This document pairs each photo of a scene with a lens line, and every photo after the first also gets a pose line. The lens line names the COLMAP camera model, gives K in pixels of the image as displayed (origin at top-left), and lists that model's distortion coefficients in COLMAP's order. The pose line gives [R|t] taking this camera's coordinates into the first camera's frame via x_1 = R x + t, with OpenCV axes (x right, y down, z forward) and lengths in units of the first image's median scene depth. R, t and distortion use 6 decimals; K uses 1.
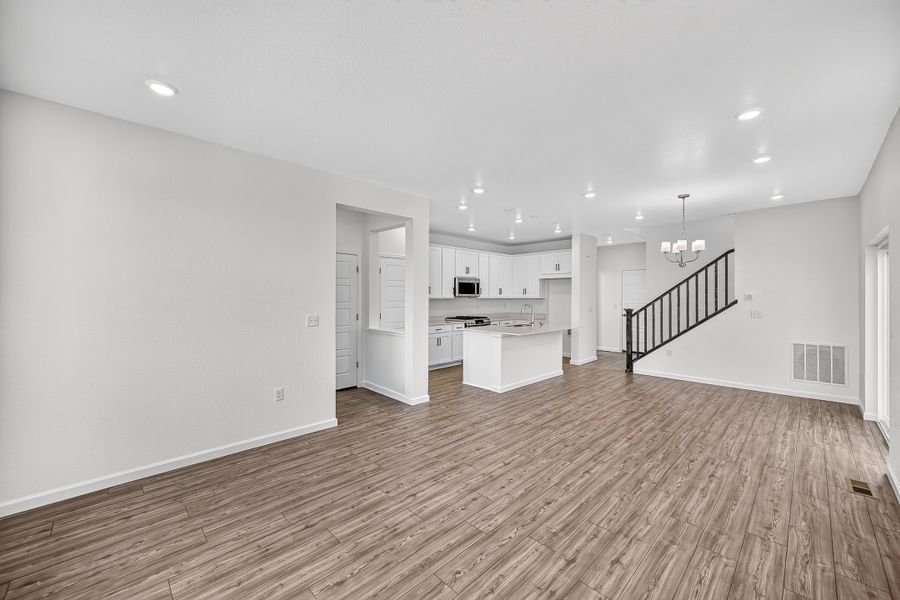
lens RADIAL K [[355.2, 0, 450.0], [0, 355.2, 300.0], [0, 0, 1]] dist [0.001553, 0.000133]
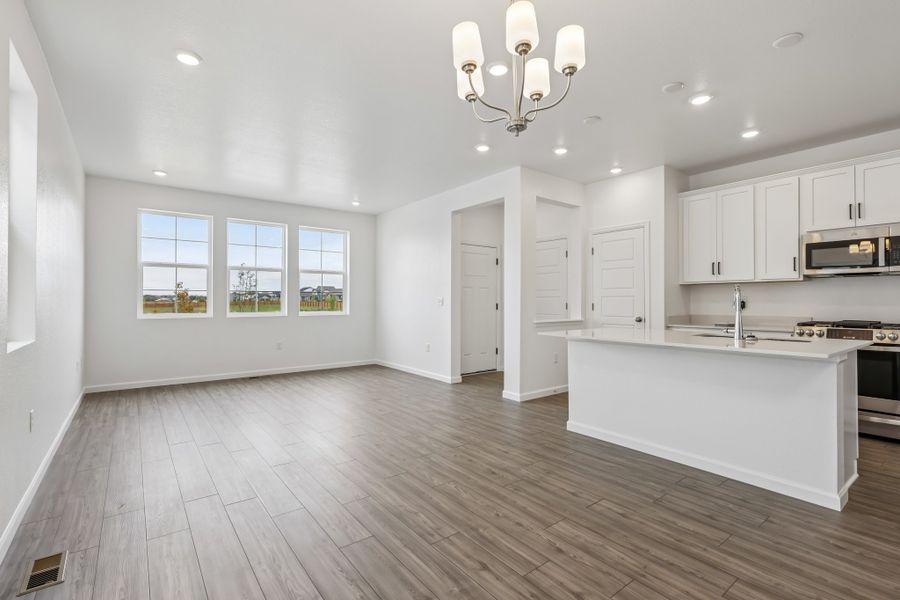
lens RADIAL K [[417.9, 0, 450.0], [0, 417.9, 300.0], [0, 0, 1]] dist [-0.001365, -0.000184]
pose [[-0.123384, -0.002641, -0.992356, 1.209751], [-0.009320, 0.999955, -0.001502, 0.053149], [0.992315, 0.009063, -0.123403, 1.199388]]
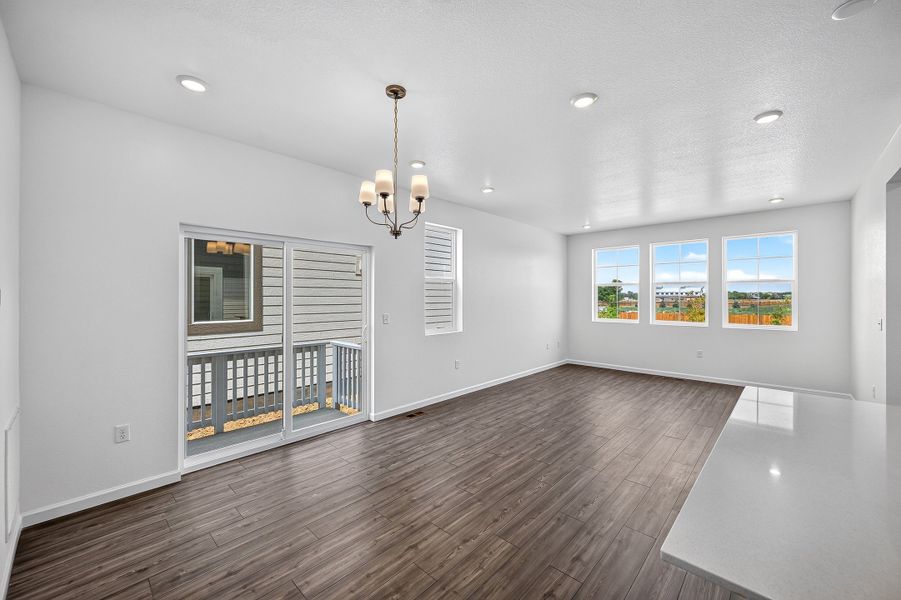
lens RADIAL K [[355.6, 0, 450.5], [0, 355.6, 300.0], [0, 0, 1]] dist [0.001553, 0.000133]
pose [[-0.999181, -0.002021, -0.040415, 0.730524], [-0.002792, 0.999815, 0.019015, -0.019452], [0.040369, 0.019112, -0.999002, 1.805941]]
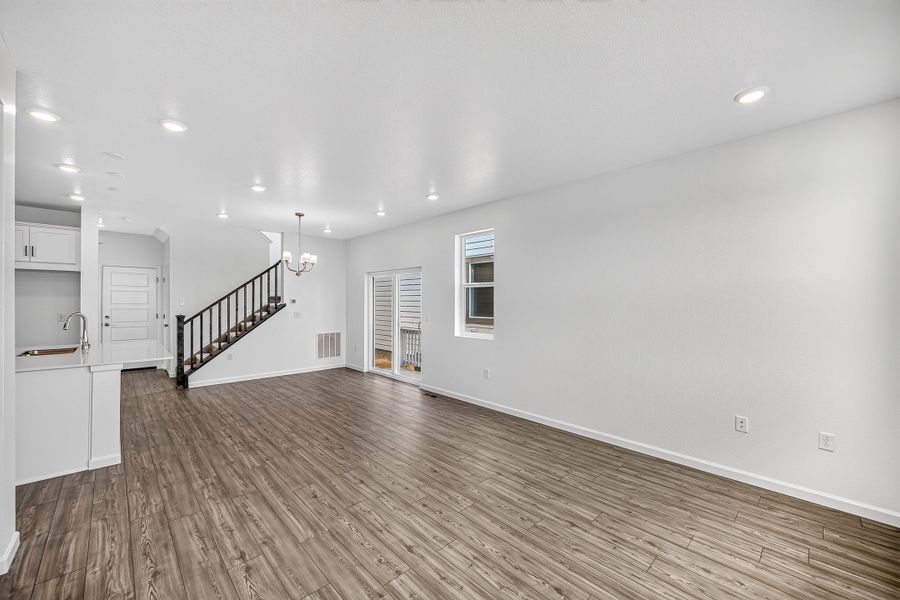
lens RADIAL K [[355.2, 0, 450.0], [0, 355.2, 300.0], [0, 0, 1]] dist [0.001553, 0.000133]
pose [[0.015356, 0.003032, 0.999877, -0.605239], [0.004926, 0.999983, -0.003108, -0.009109], [-0.999870, 0.004973, 0.015340, 0.590797]]
